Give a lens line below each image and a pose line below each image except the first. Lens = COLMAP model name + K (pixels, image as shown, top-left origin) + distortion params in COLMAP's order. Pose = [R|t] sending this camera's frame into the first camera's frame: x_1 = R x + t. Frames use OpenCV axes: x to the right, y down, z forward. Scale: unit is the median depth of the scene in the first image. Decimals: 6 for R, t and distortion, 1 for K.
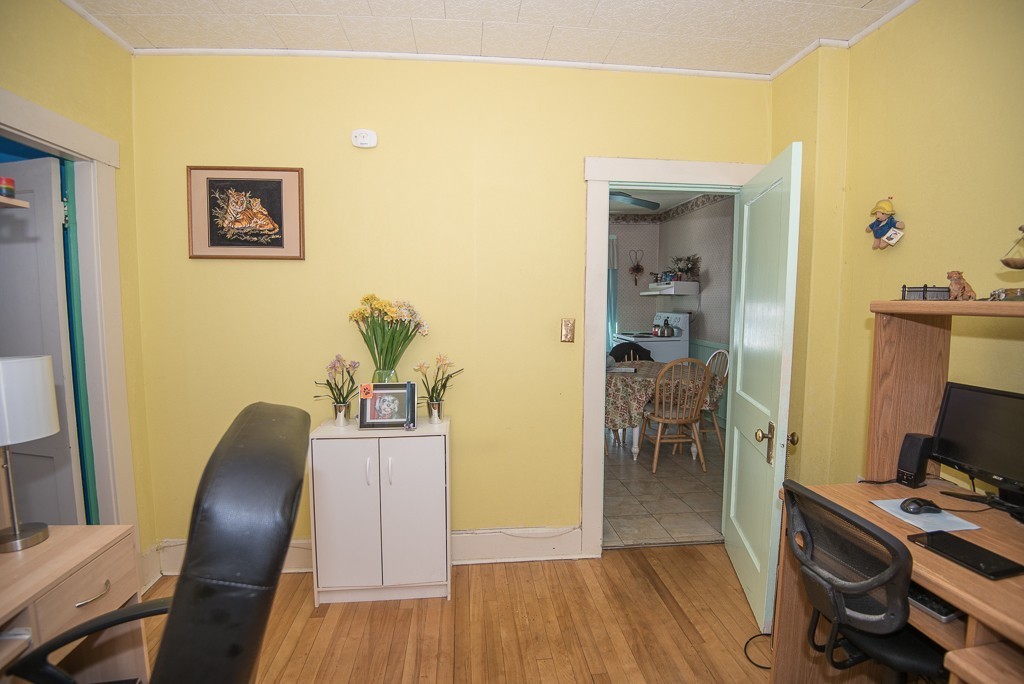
lens RADIAL K [[479.1, 0, 512.0], [0, 479.1, 342.0], [0, 0, 1]] dist [0.001049, -0.026477]
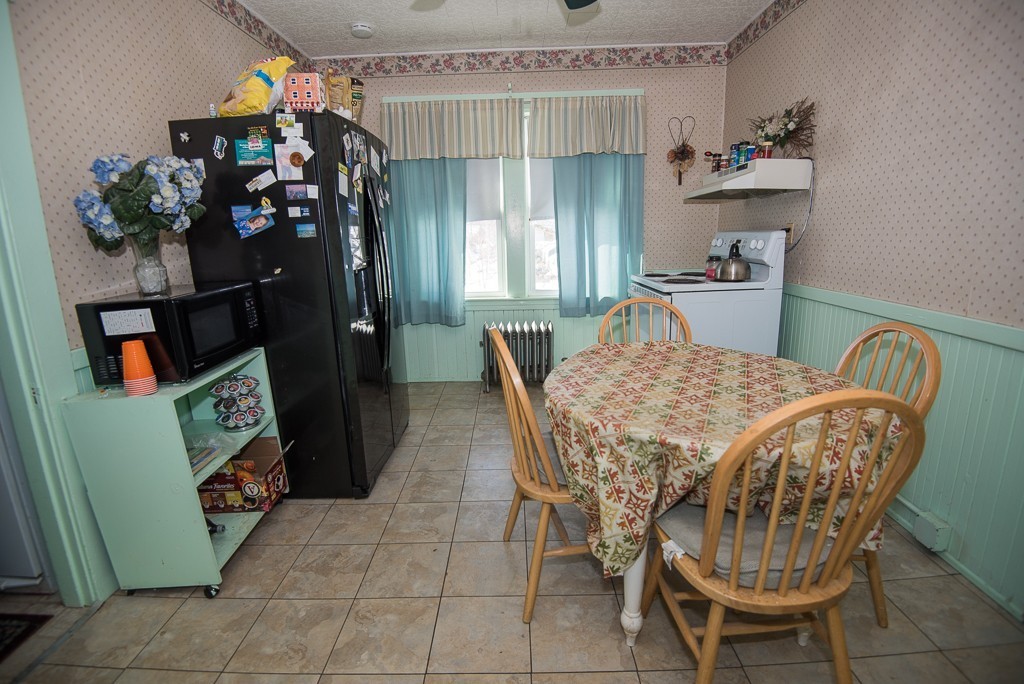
lens RADIAL K [[479.1, 0, 512.0], [0, 479.1, 342.0], [0, 0, 1]] dist [0.001049, -0.026477]
pose [[0.992689, -0.004812, -0.120603, 0.146828], [0.021866, 0.989841, 0.140486, -0.021883], [0.118702, -0.142096, 0.982710, 0.453812]]
